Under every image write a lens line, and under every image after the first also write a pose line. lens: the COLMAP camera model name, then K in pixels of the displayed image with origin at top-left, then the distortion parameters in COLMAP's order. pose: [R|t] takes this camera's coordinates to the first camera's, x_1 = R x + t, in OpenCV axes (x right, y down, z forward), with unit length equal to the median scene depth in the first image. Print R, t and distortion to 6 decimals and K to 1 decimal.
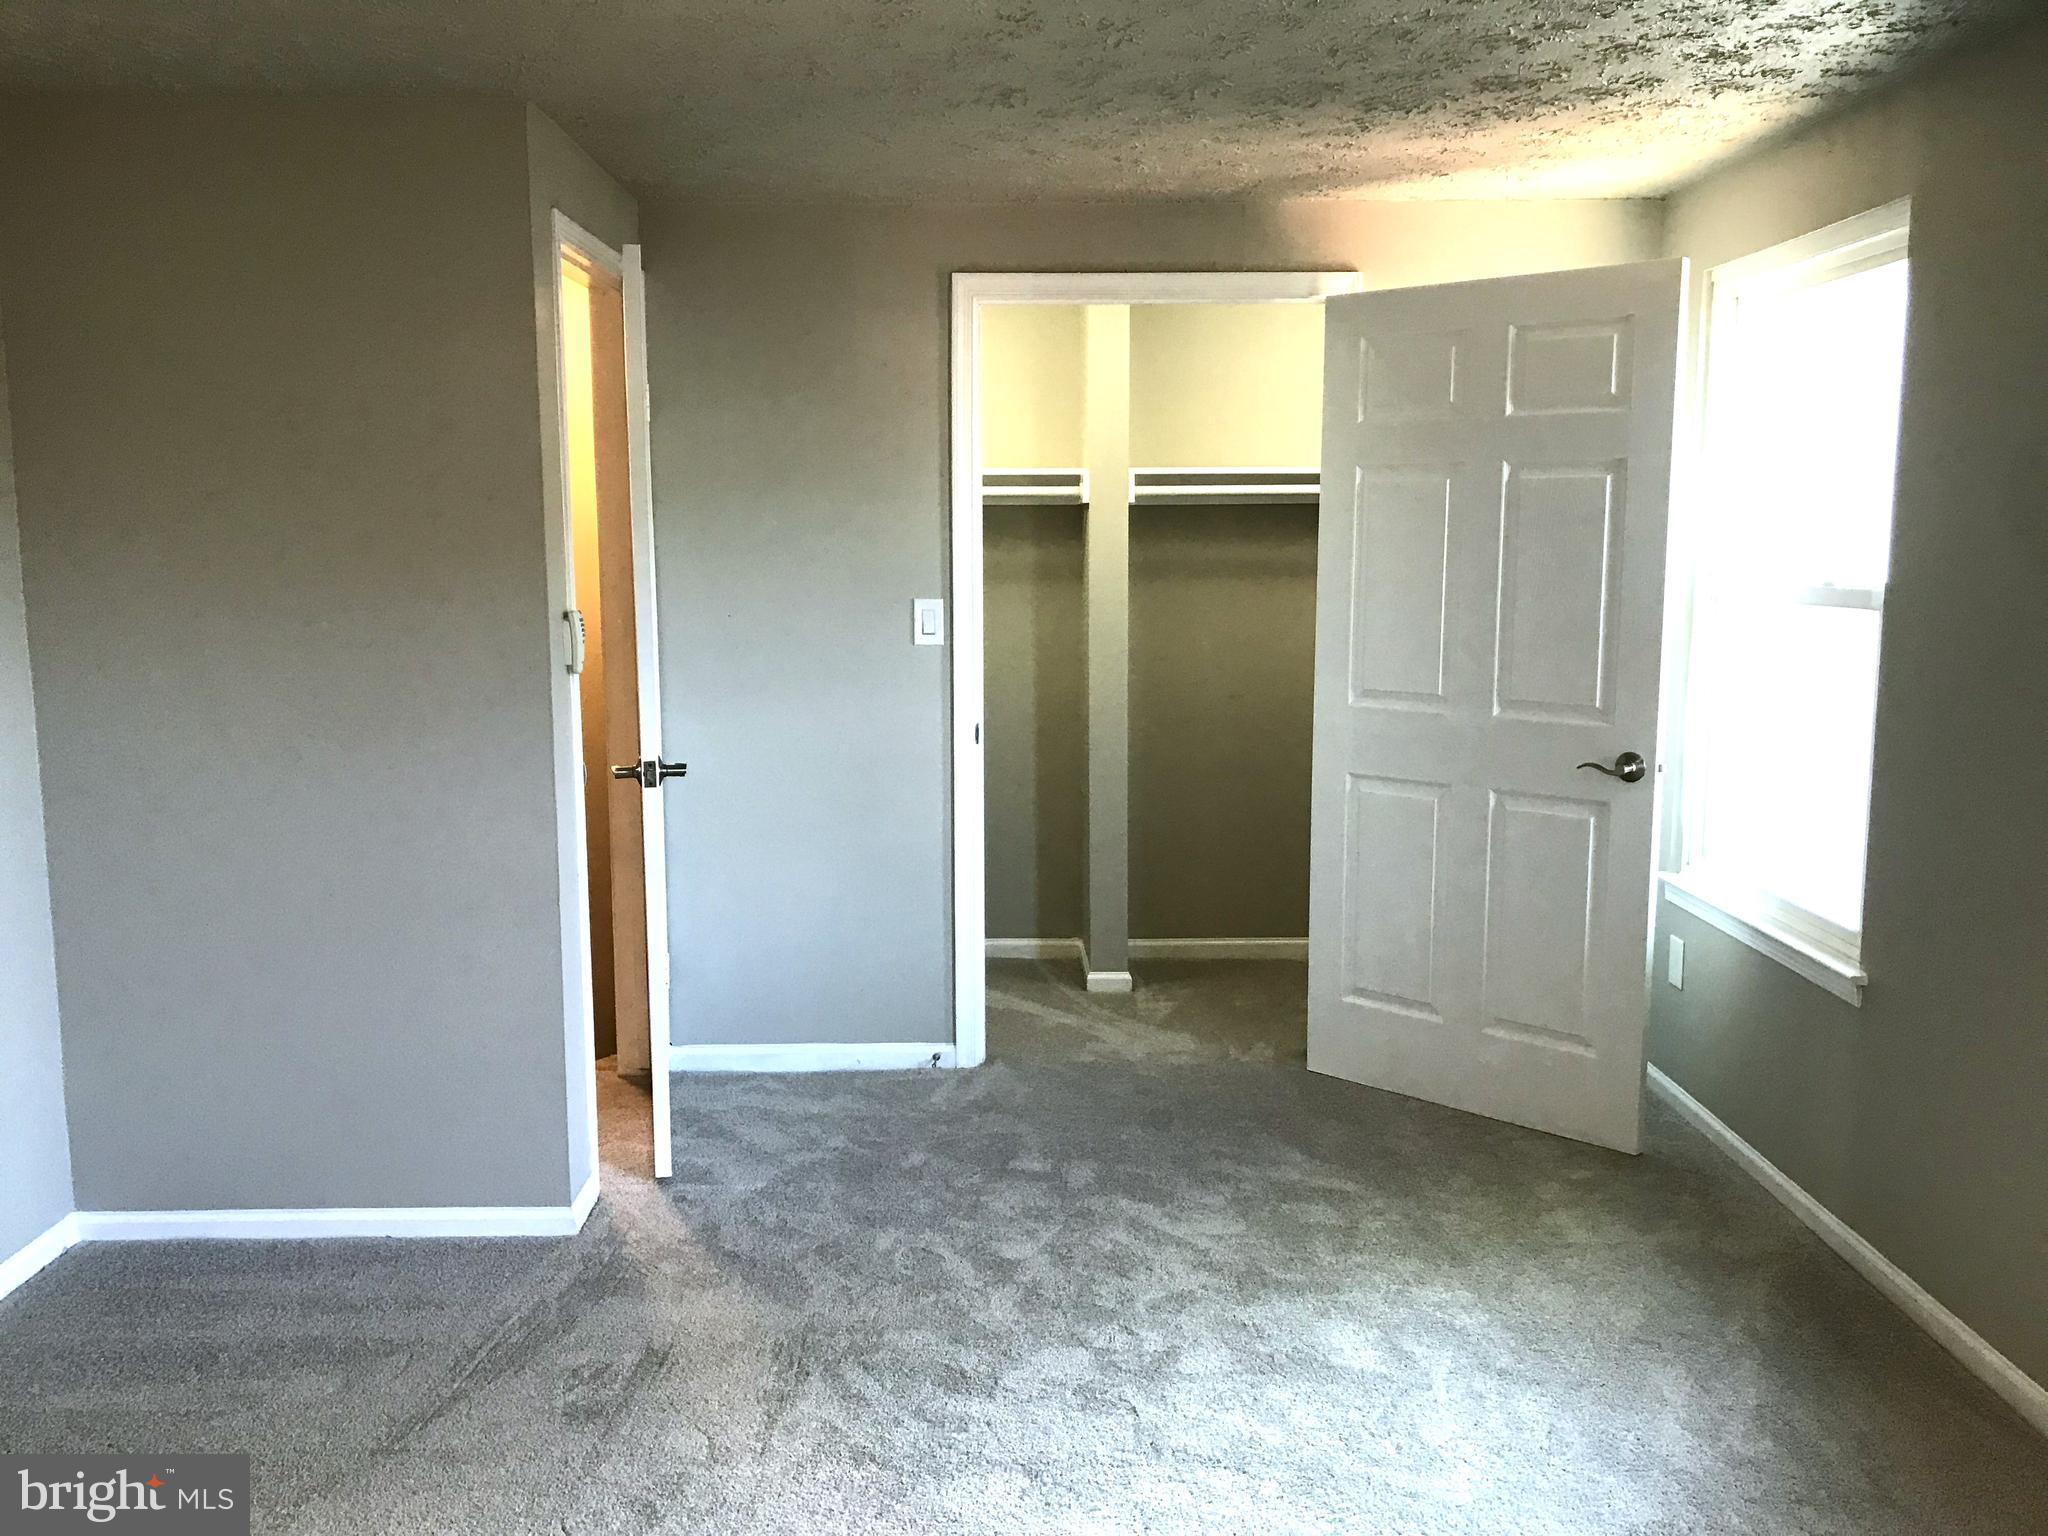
lens RADIAL K [[1679.9, 0, 1024.0], [0, 1679.9, 768.0], [0, 0, 1]] dist [0.008437, 0.013808]
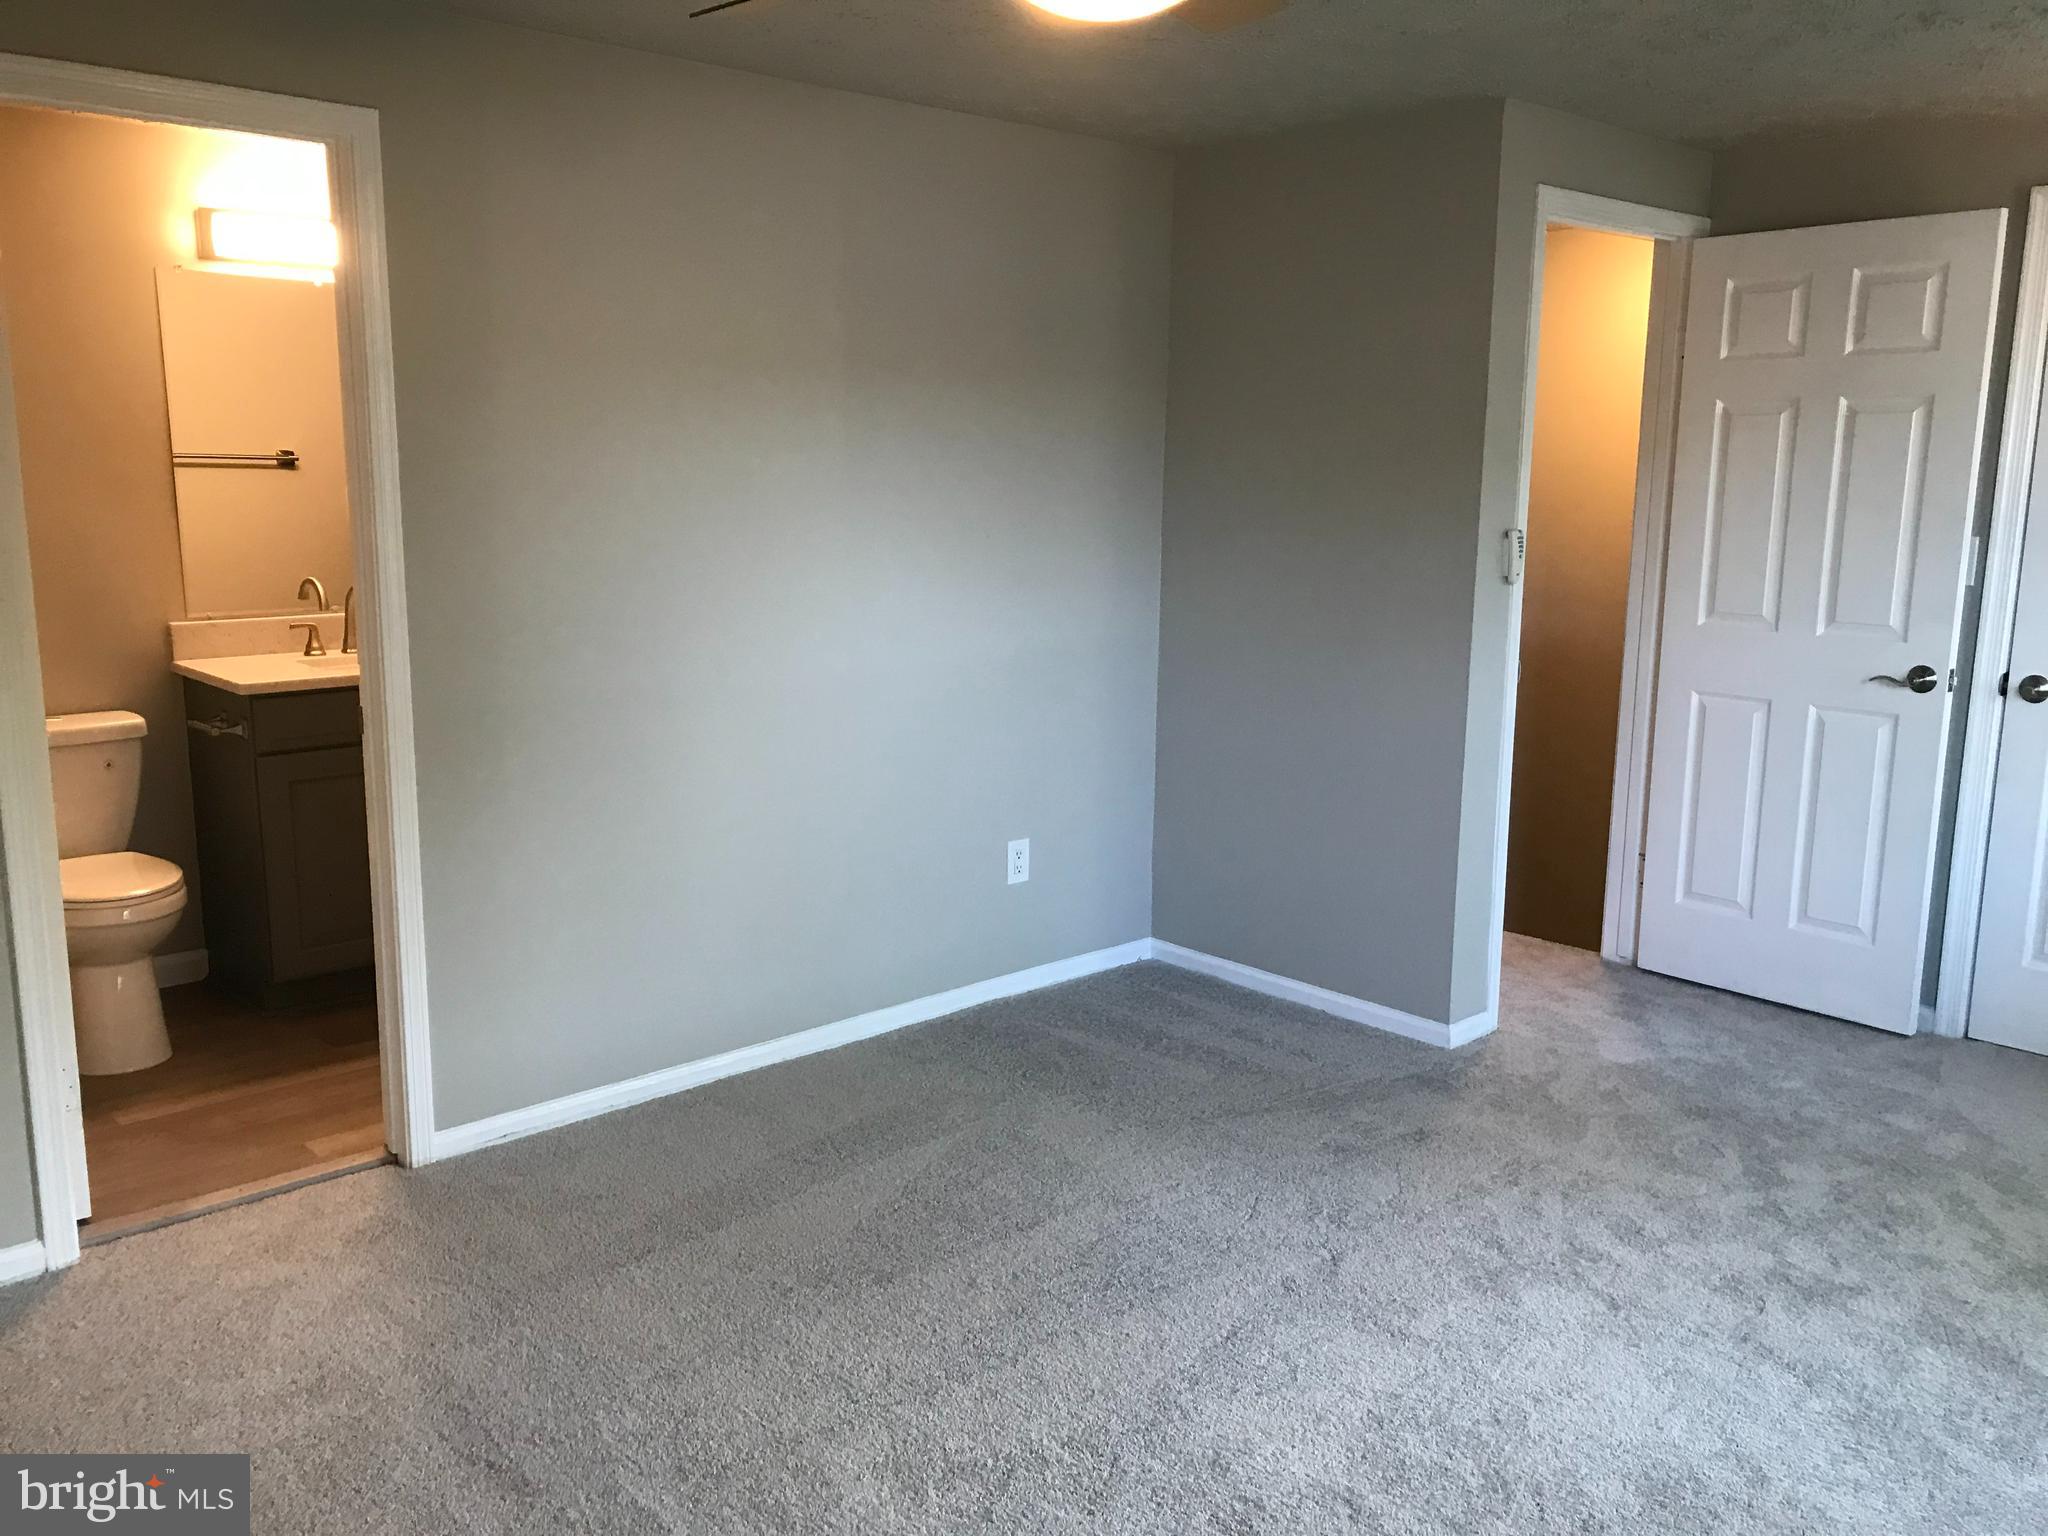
lens RADIAL K [[1679.5, 0, 1024.0], [0, 1679.5, 768.0], [0, 0, 1]] dist [-0.013479, -0.006351]
pose [[0.663426, 0.143428, -0.734366, 0.413156], [-0.117899, 0.989234, 0.086697, 0.010288], [0.738895, 0.029064, 0.673194, -0.044158]]
